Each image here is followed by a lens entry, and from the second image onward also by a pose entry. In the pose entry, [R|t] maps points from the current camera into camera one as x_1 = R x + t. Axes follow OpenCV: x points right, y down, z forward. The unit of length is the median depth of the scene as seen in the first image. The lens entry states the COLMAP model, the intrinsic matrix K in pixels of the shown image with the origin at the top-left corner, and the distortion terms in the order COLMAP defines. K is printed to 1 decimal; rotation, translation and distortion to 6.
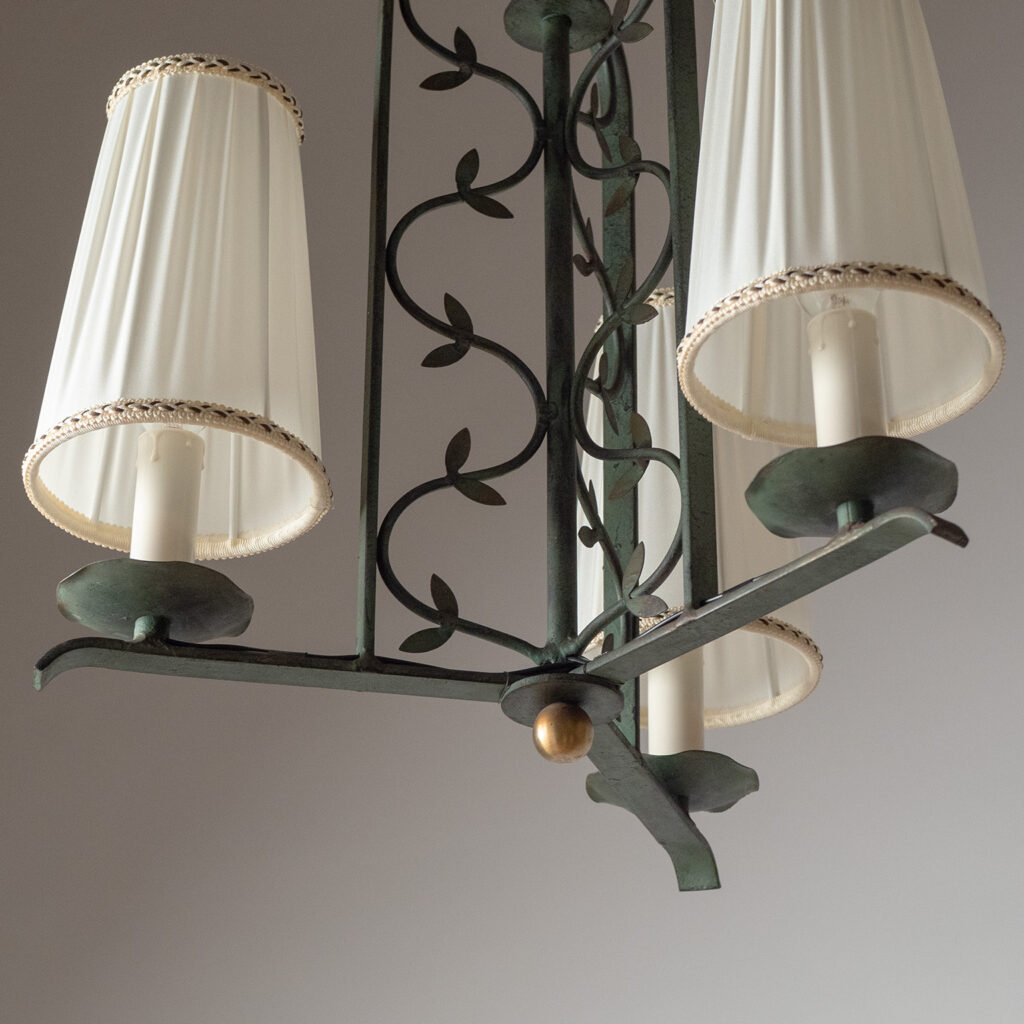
lens RADIAL K [[2687.5, 0, 515.4], [0, 2687.5, 513.8], [0, 0, 1]] dist [-0.084185, 0.000000]
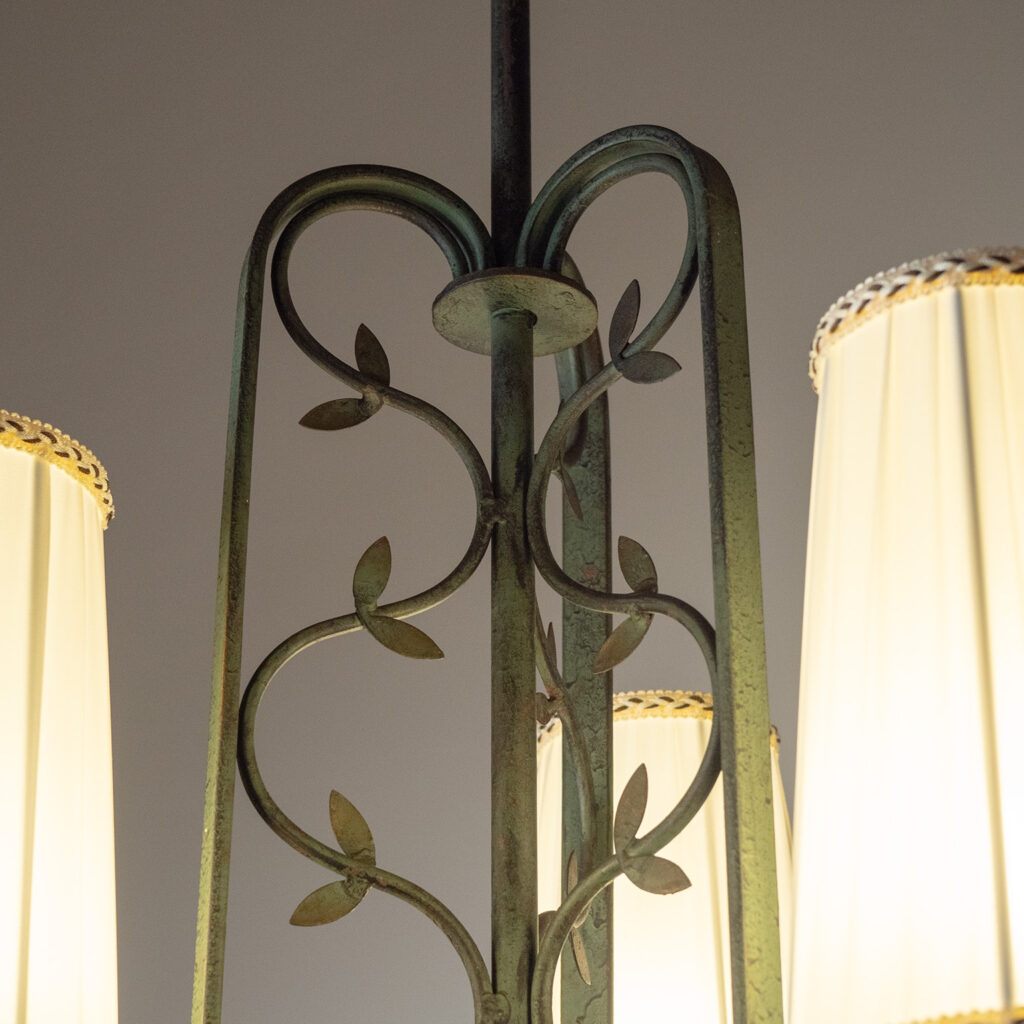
lens RADIAL K [[2331.1, 0, 479.7], [0, 2331.1, 533.1], [0, 0, 1]] dist [-0.107294, 0.000000]
pose [[0.997161, 0.037955, 0.065034, -0.029784], [-0.040724, 0.998296, 0.041796, -0.167686], [-0.063337, -0.044326, 0.997007, 0.473011]]
